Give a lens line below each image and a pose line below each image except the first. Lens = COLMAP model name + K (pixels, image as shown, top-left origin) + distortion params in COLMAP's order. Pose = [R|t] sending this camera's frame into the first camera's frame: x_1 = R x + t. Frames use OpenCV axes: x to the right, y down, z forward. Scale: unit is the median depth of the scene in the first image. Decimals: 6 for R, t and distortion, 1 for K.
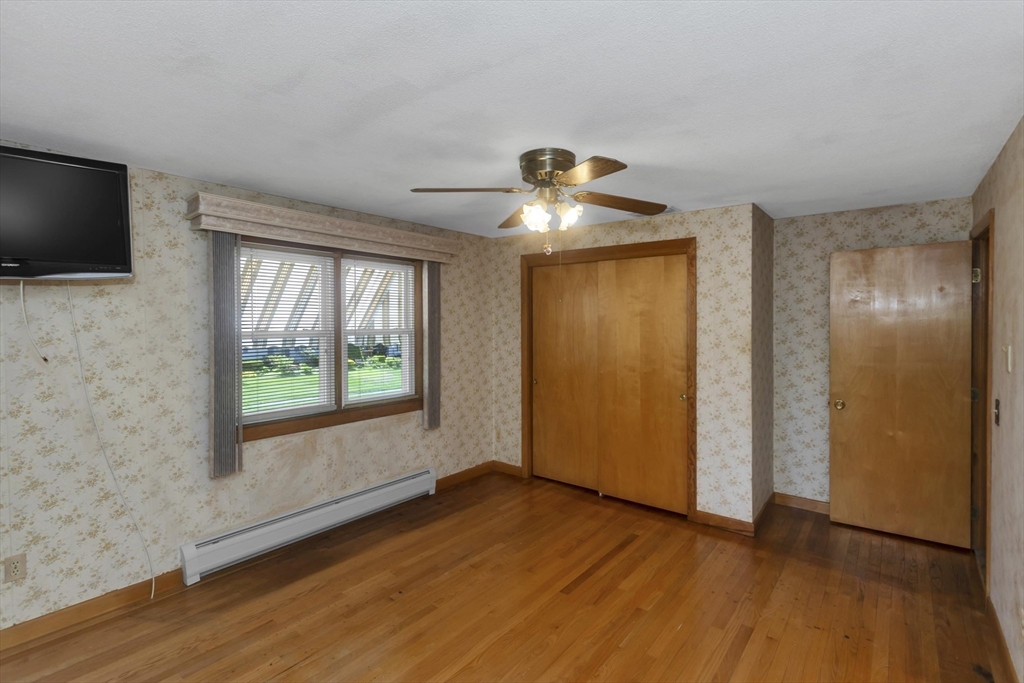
lens RADIAL K [[490.6, 0, 507.0], [0, 490.6, 326.8], [0, 0, 1]] dist [-0.002279, 0.000425]
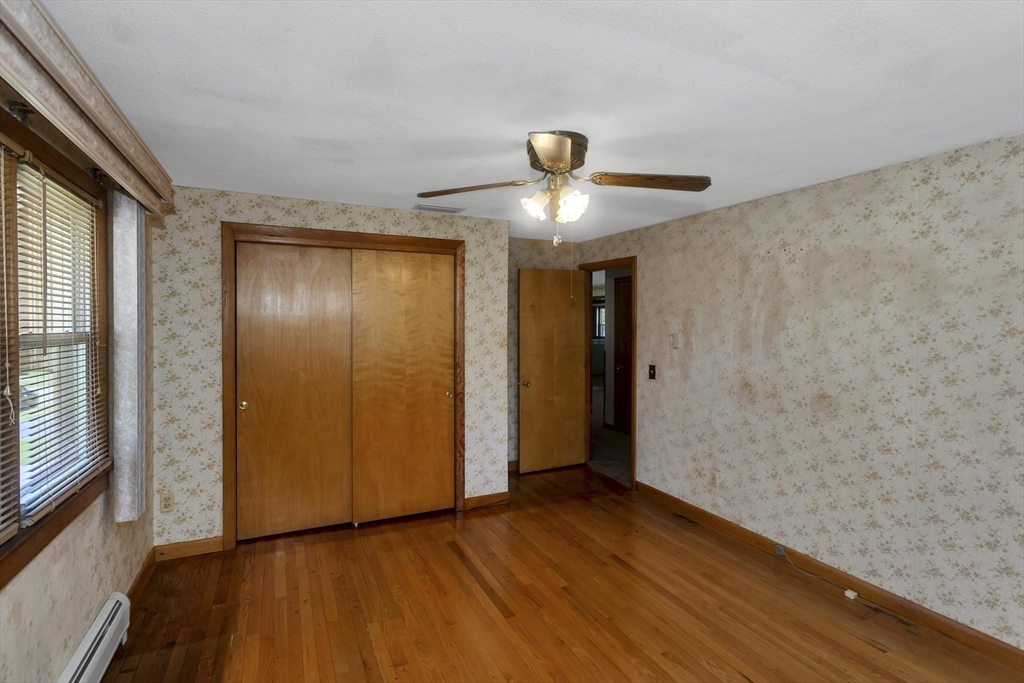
lens RADIAL K [[490.6, 0, 507.0], [0, 490.6, 326.8], [0, 0, 1]] dist [-0.002279, 0.000425]
pose [[0.430844, -0.004375, 0.902416, -0.532810], [0.012393, 0.999923, -0.001069, 0.005337], [-0.902342, 0.011644, 0.430864, 0.461816]]
